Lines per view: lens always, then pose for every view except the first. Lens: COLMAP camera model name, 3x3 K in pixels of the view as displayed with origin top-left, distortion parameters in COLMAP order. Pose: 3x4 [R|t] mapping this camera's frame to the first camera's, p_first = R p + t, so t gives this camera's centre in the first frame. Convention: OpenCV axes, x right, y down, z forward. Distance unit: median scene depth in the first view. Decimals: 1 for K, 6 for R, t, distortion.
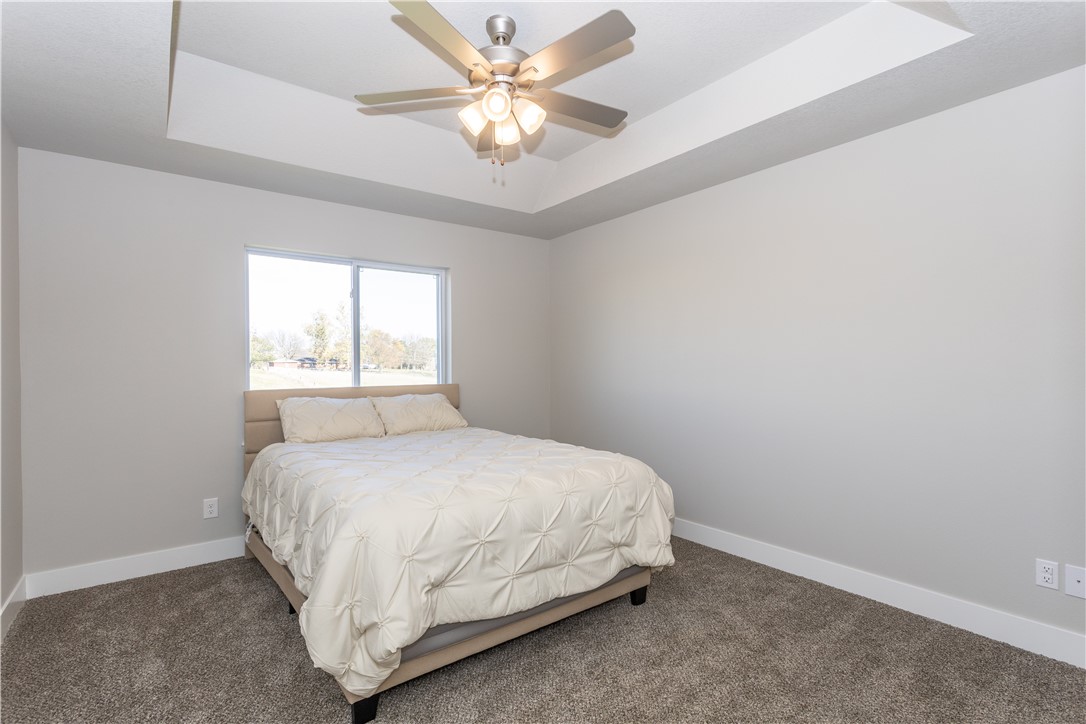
lens RADIAL K [[513.5, 0, 550.0], [0, 513.5, 365.7], [0, 0, 1]] dist [0.002337, 0.000452]
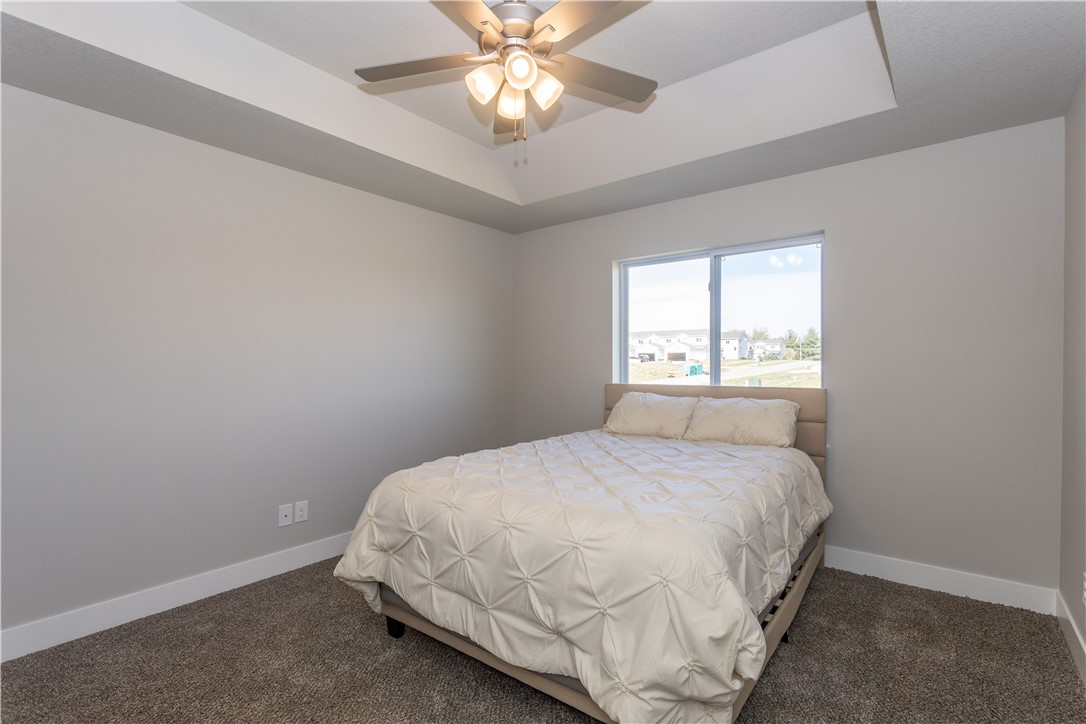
lens RADIAL K [[513.5, 0, 550.0], [0, 513.5, 365.7], [0, 0, 1]] dist [0.002337, 0.000452]
pose [[0.249994, 0.010593, -0.968189, 0.456722], [-0.001607, 0.999943, 0.010526, -0.004744], [0.968246, -0.001076, 0.249997, 0.482279]]
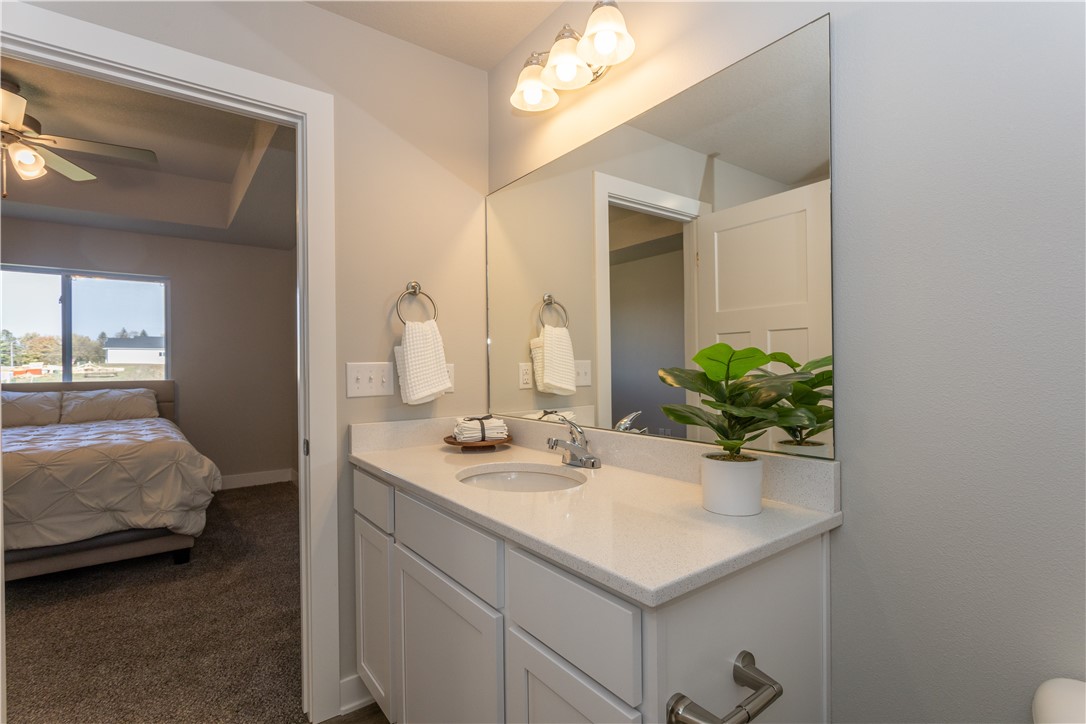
lens RADIAL K [[513.5, 0, 550.0], [0, 513.5, 365.7], [0, 0, 1]] dist [0.002337, 0.000452]
pose [[0.999943, -0.004707, -0.009535, 0.700248], [0.004729, 0.999986, 0.002316, 0.007011], [0.009524, -0.002361, 0.999952, -0.119890]]
